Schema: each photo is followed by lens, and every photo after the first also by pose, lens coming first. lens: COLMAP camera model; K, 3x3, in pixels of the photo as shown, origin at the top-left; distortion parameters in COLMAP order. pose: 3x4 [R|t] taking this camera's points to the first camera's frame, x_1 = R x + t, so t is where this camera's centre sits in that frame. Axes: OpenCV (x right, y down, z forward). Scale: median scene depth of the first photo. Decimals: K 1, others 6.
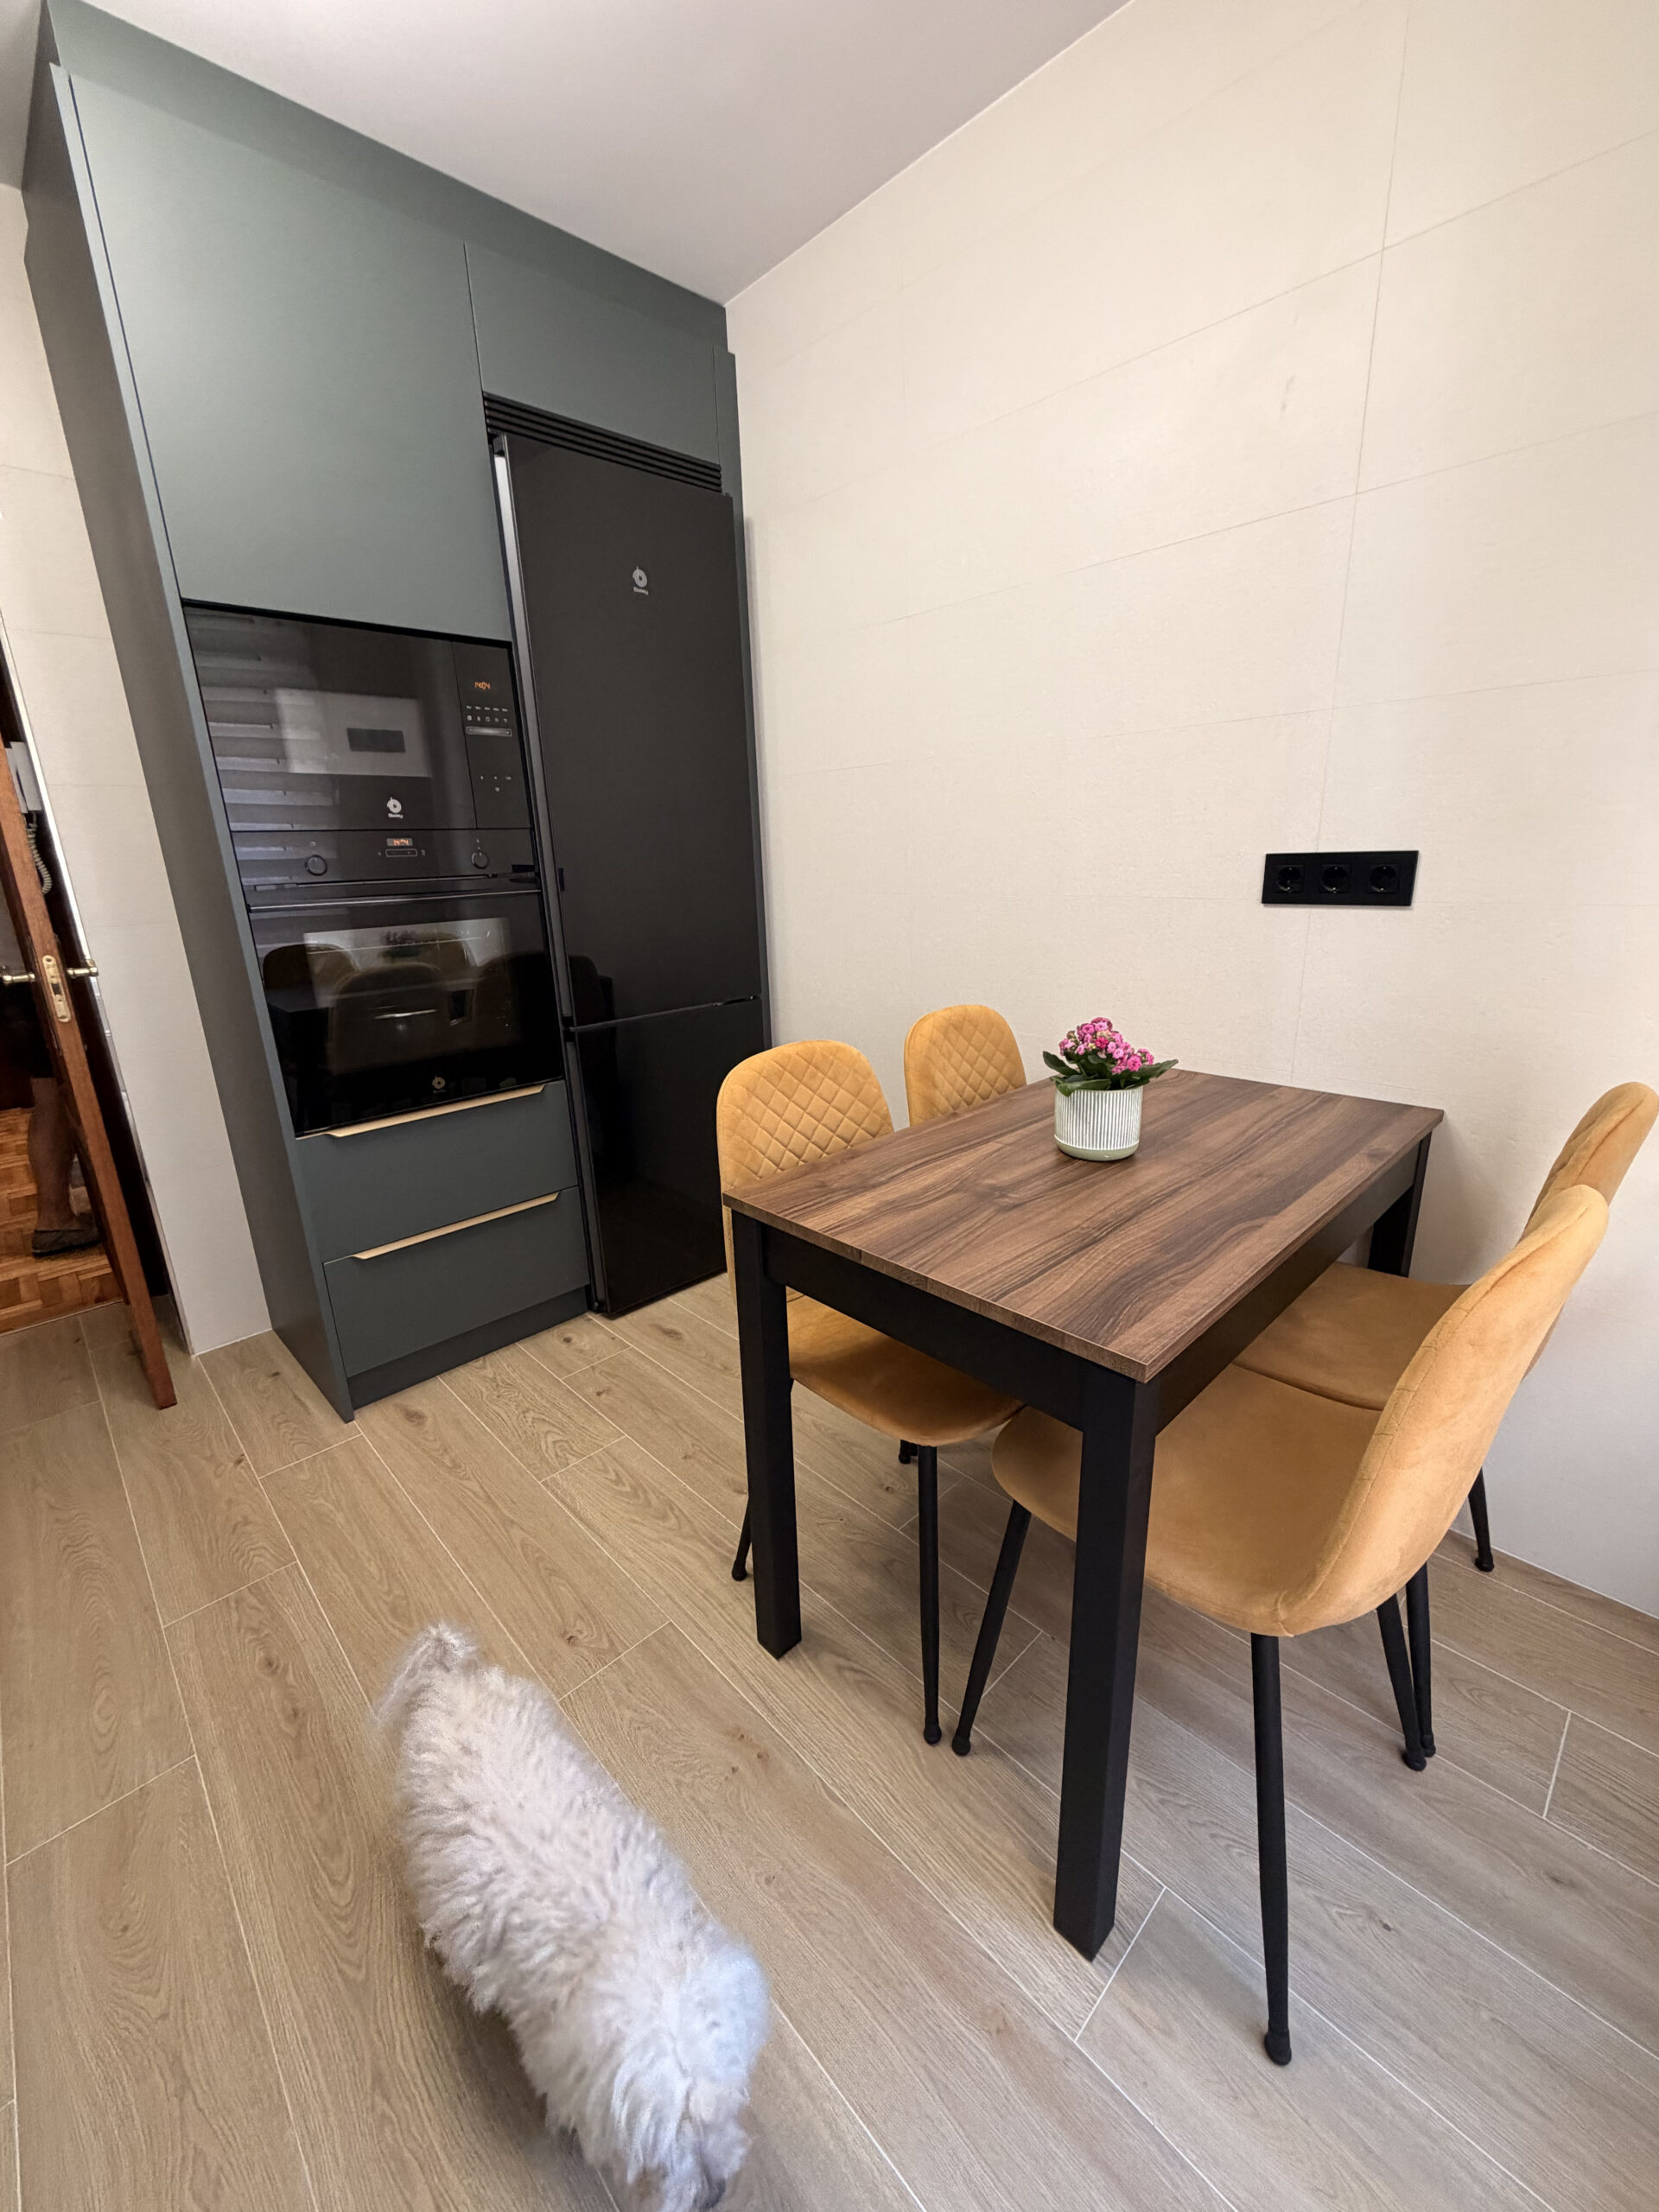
lens RADIAL K [[884.4, 0, 826.5], [0, 884.4, 1096.7], [0, 0, 1]] dist [-0.000261, 0.000171]
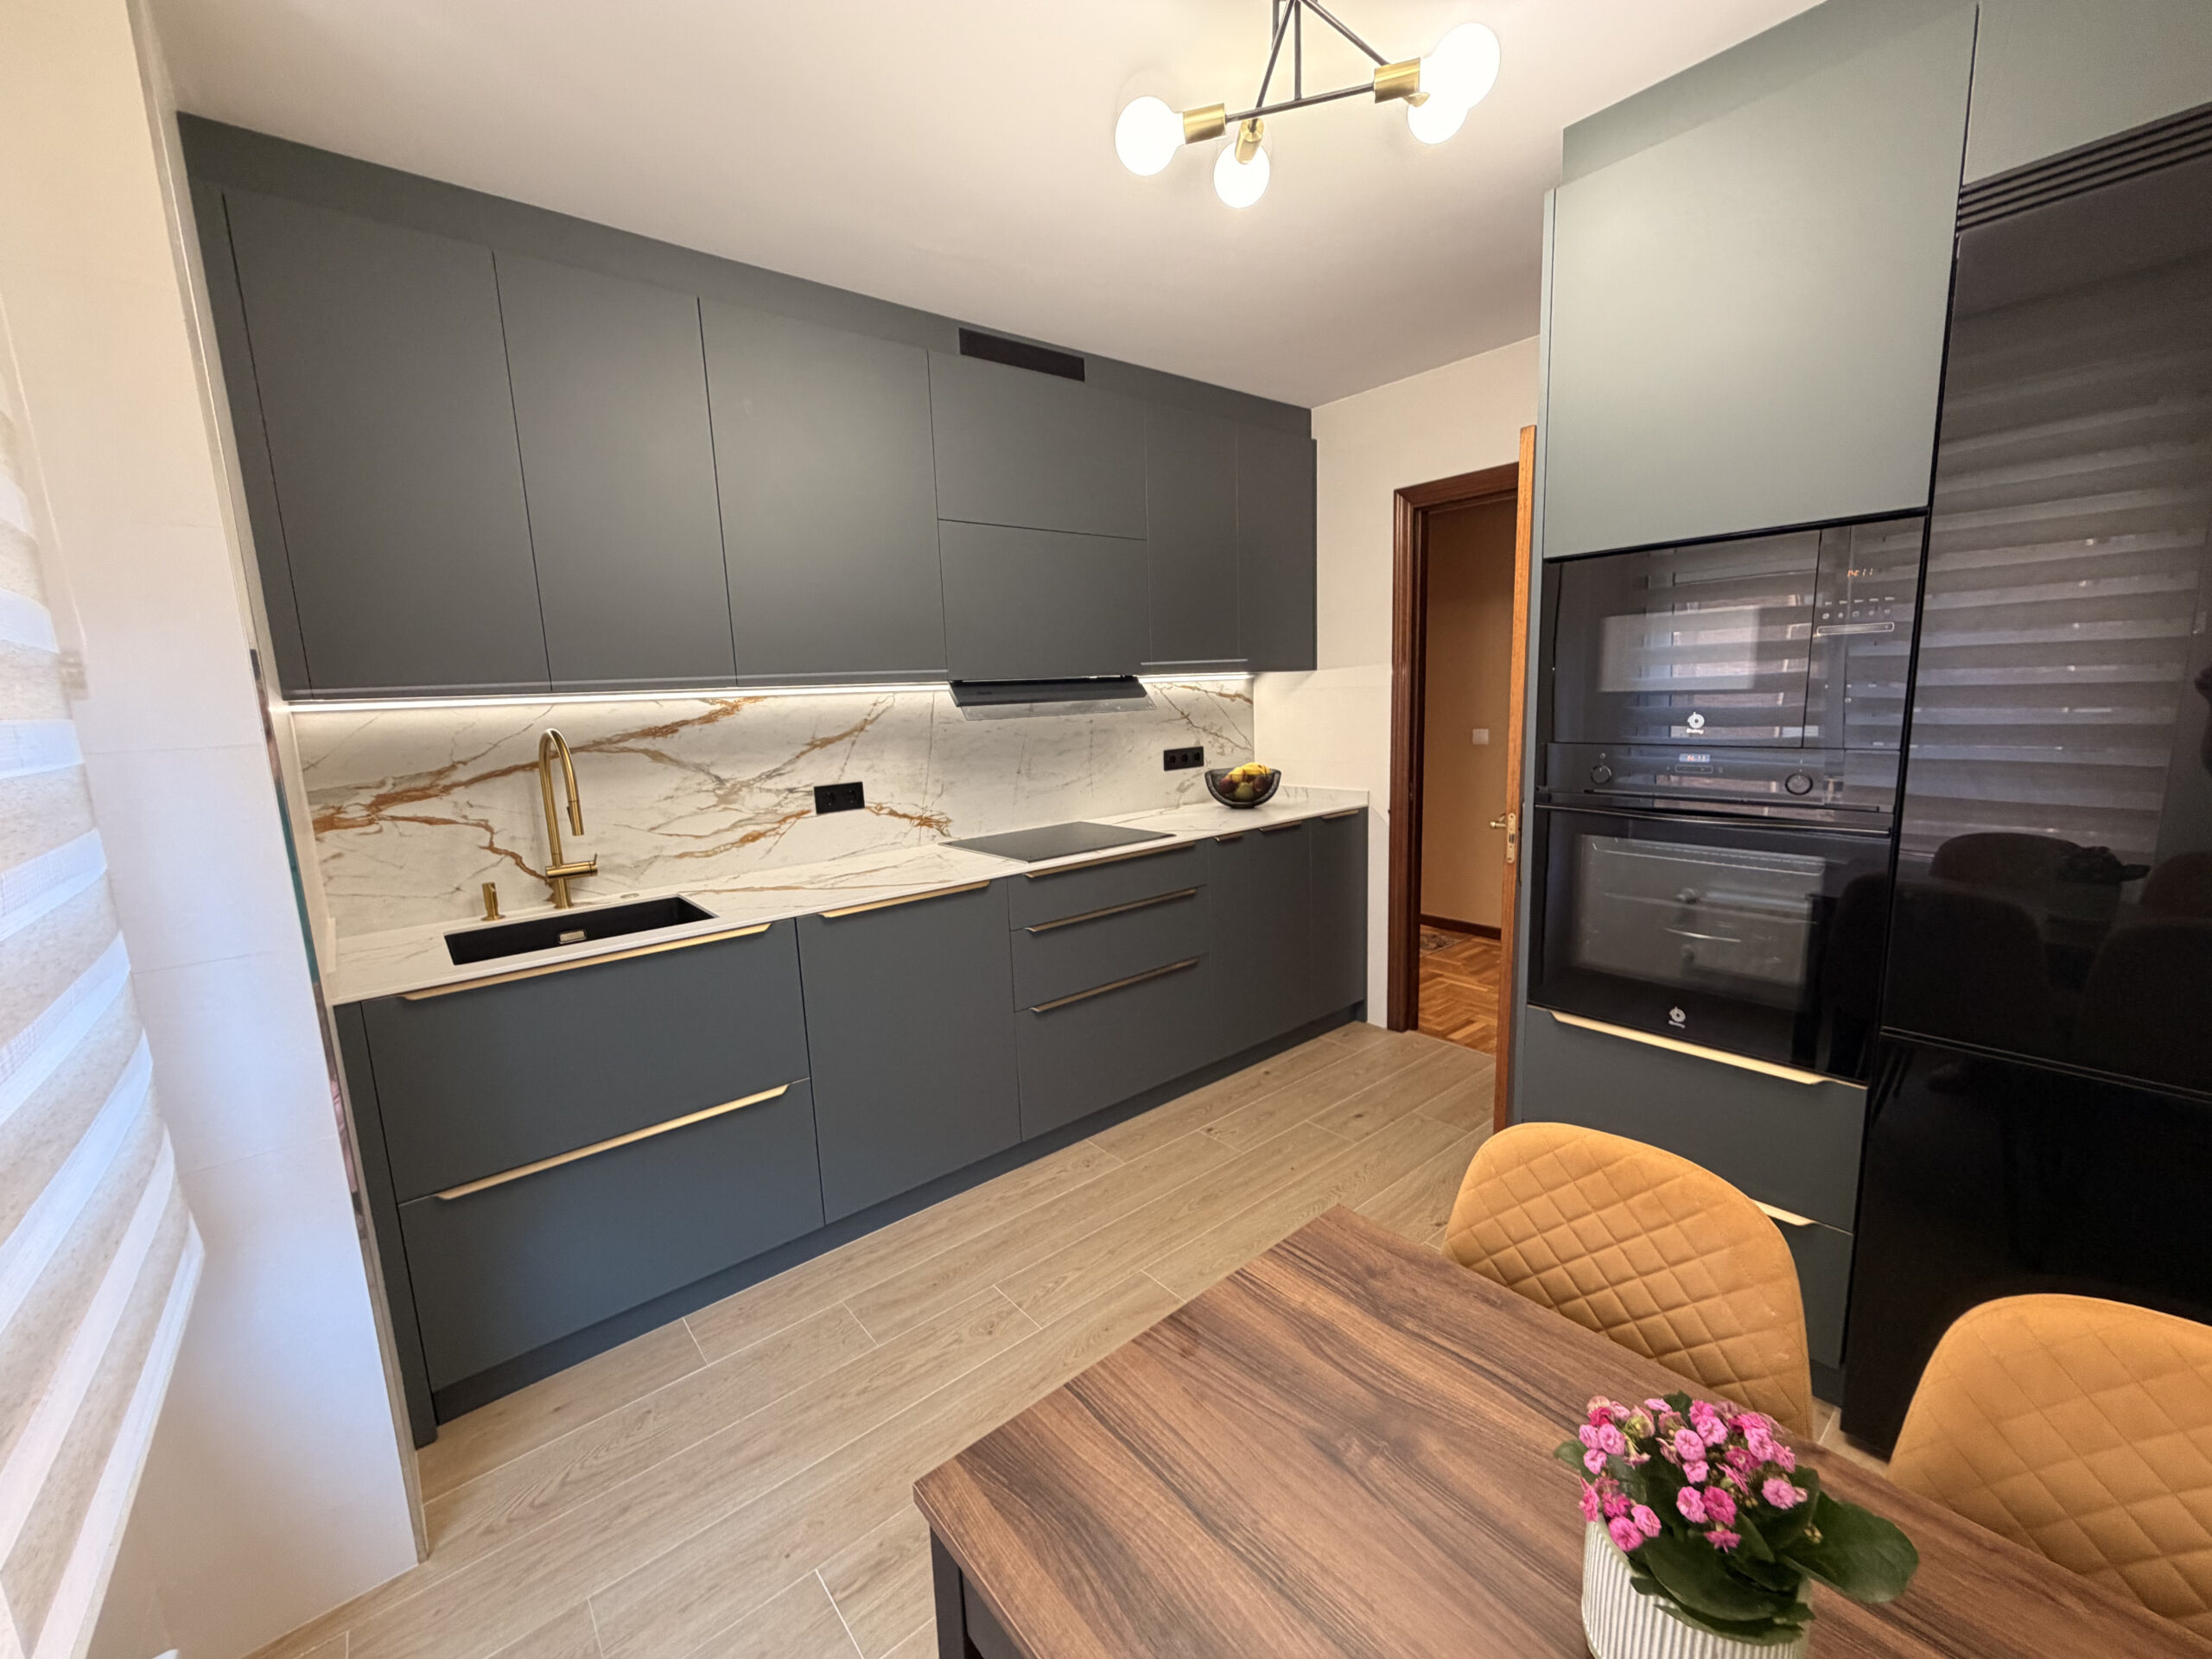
lens RADIAL K [[884.4, 0, 1098.9], [0, 884.4, 830.9], [0, 0, 1]] dist [-0.000261, 0.000171]
pose [[-0.073098, 0.195446, -0.977987, 0.484665], [-0.231852, 0.950414, 0.207265, -0.263791], [0.970001, 0.241899, -0.024159, 0.437783]]
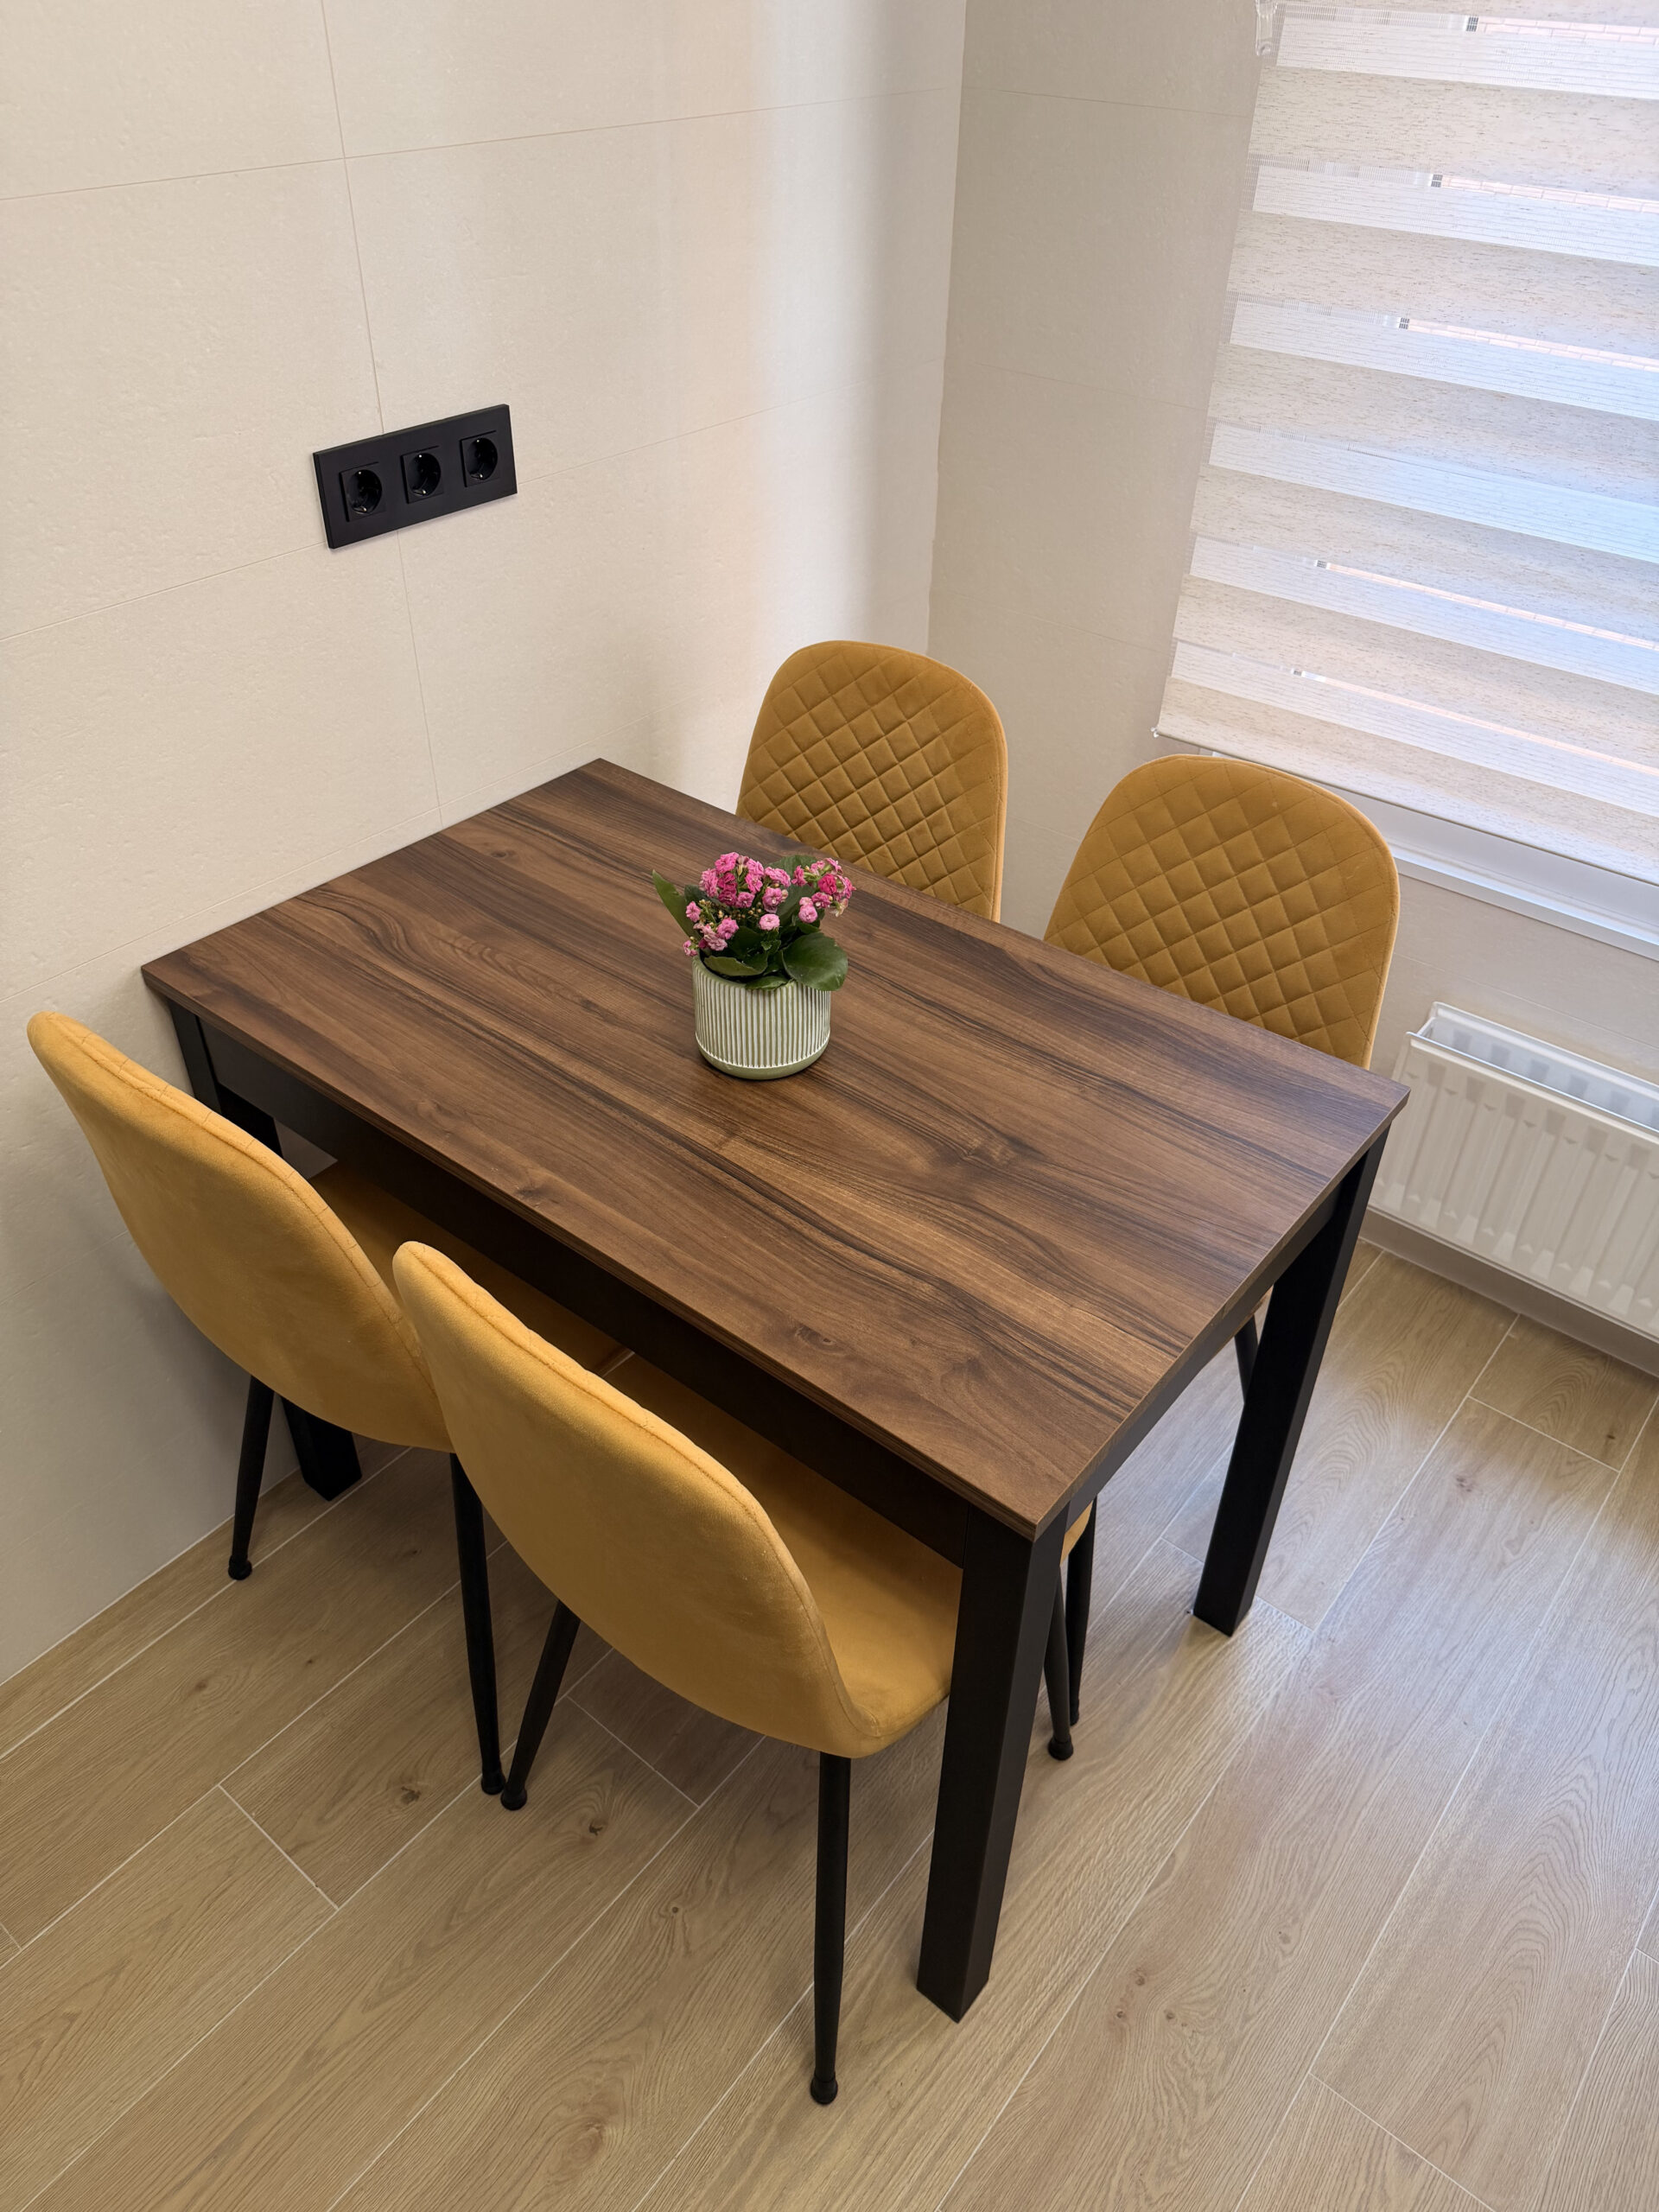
lens RADIAL K [[1570.0, 0, 827.6], [0, 1570.0, 1115.4], [0, 0, 1]] dist [0.035274, -0.064476]
pose [[-0.127627, -0.587211, 0.799309, -0.420270], [0.256274, 0.759008, 0.598524, -0.382074], [-0.958141, 0.281230, 0.053617, 0.646065]]
